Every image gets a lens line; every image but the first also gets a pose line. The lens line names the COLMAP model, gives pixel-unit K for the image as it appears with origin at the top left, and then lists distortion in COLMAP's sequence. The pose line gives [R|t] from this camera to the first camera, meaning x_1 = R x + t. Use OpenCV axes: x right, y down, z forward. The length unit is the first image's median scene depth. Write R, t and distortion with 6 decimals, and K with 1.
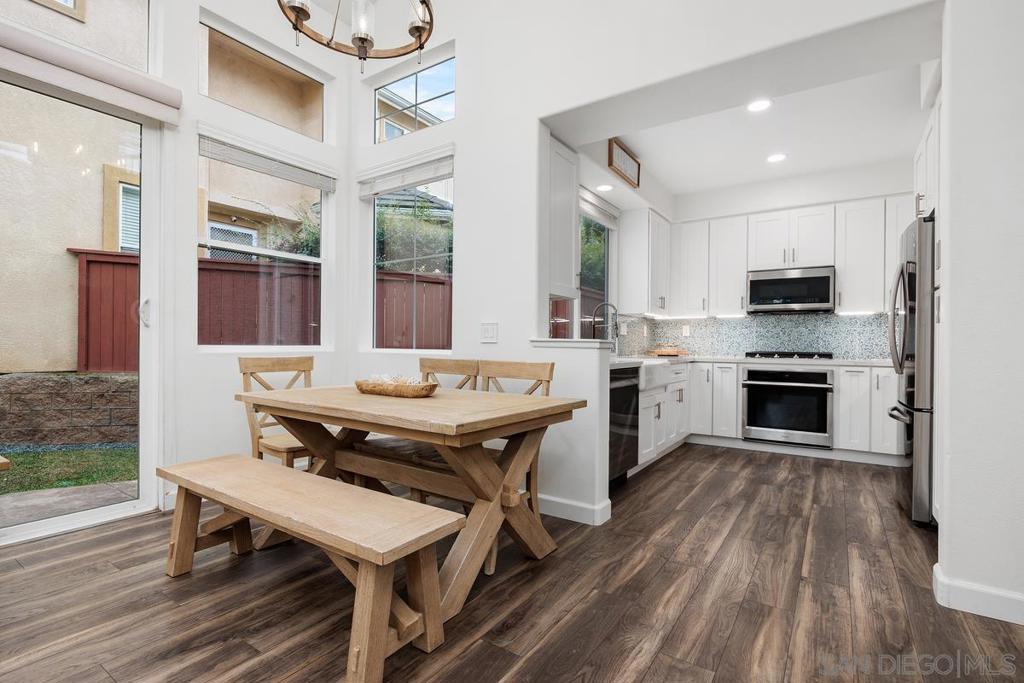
lens RADIAL K [[487.6, 0, 505.7], [0, 487.6, 343.8], [0, 0, 1]] dist [-0.003939, 0.000393]
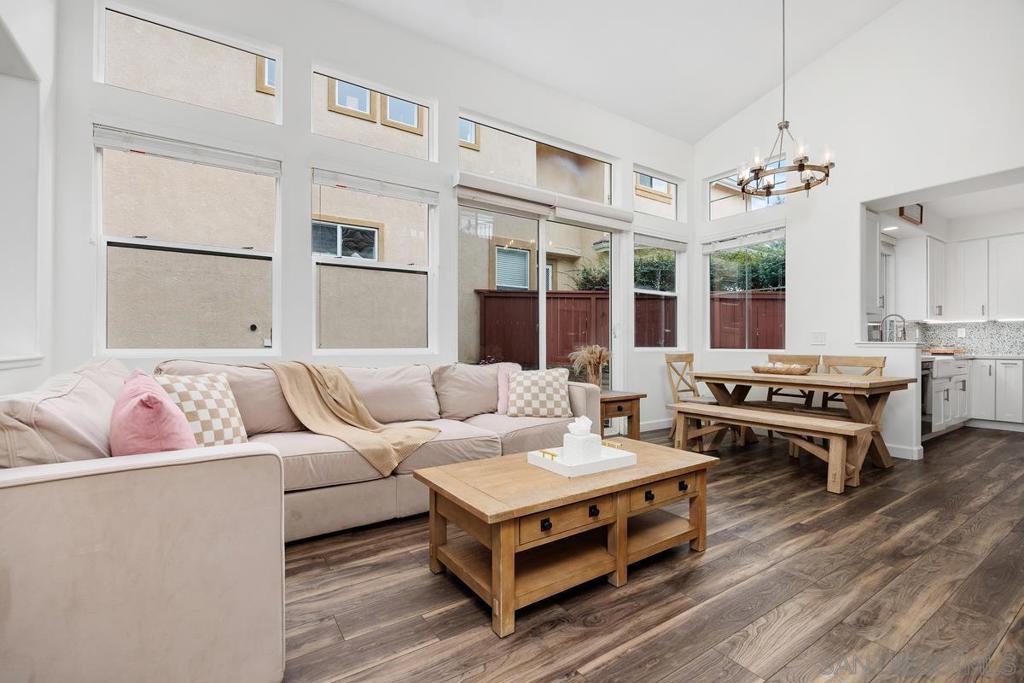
lens RADIAL K [[454.5, 0, 501.8], [0, 454.5, 346.6], [0, 0, 1]] dist [-0.002897, 0.000225]
pose [[0.926975, -0.006833, -0.375061, -0.303422], [0.007805, 0.999969, 0.001072, -0.003576], [0.375042, -0.003921, 0.927000, -0.523872]]
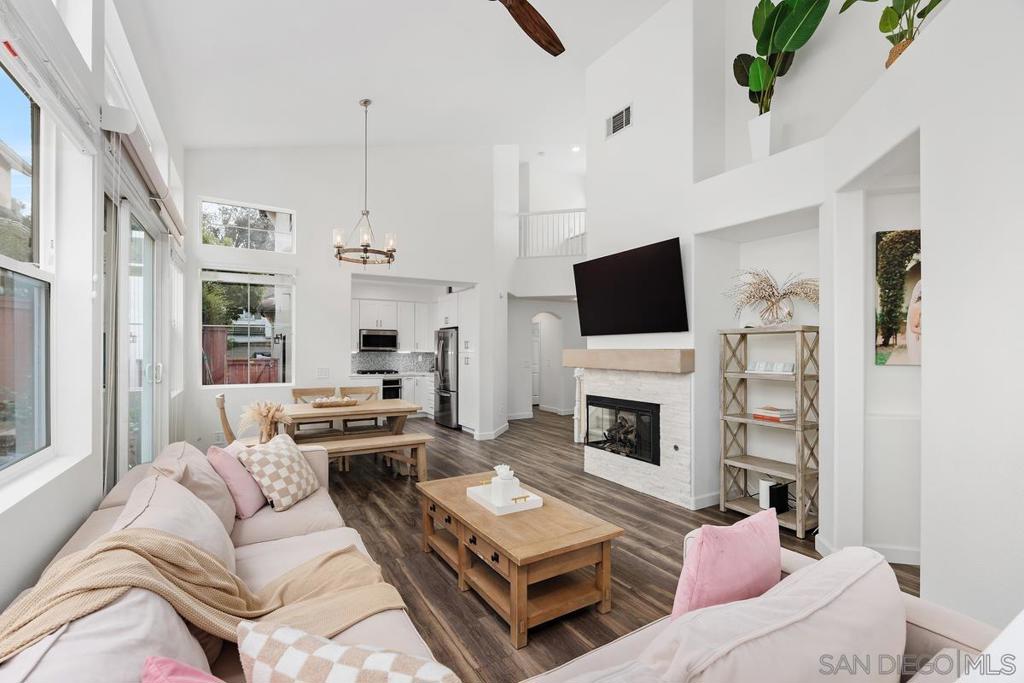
lens RADIAL K [[454.5, 0, 509.3], [0, 454.5, 347.4], [0, 0, 1]] dist [-0.002897, 0.000225]
pose [[0.427541, -0.003155, 0.903990, -0.962733], [0.001306, 0.999995, 0.002872, -0.090914], [-0.903995, -0.000048, 0.427543, -0.324808]]
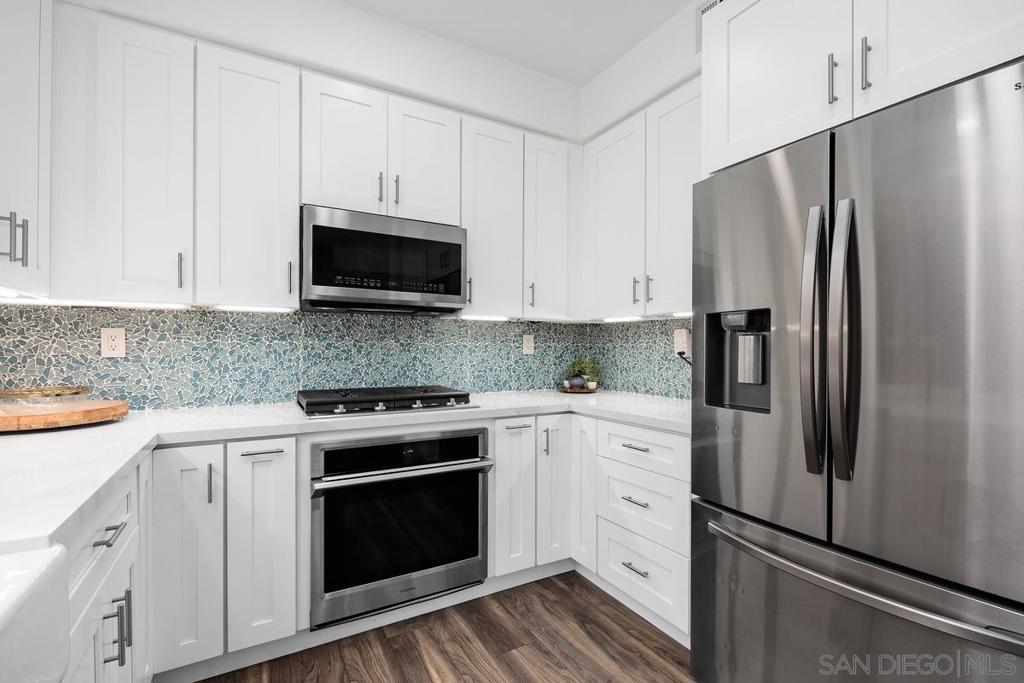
lens RADIAL K [[454.5, 0, 507.6], [0, 454.5, 345.8], [0, 0, 1]] dist [-0.002897, 0.000225]
pose [[0.434745, -0.005679, 0.900536, 0.249437], [-0.003423, 0.999962, 0.007959, -0.034654], [-0.900547, -0.006542, 0.434709, 0.750562]]
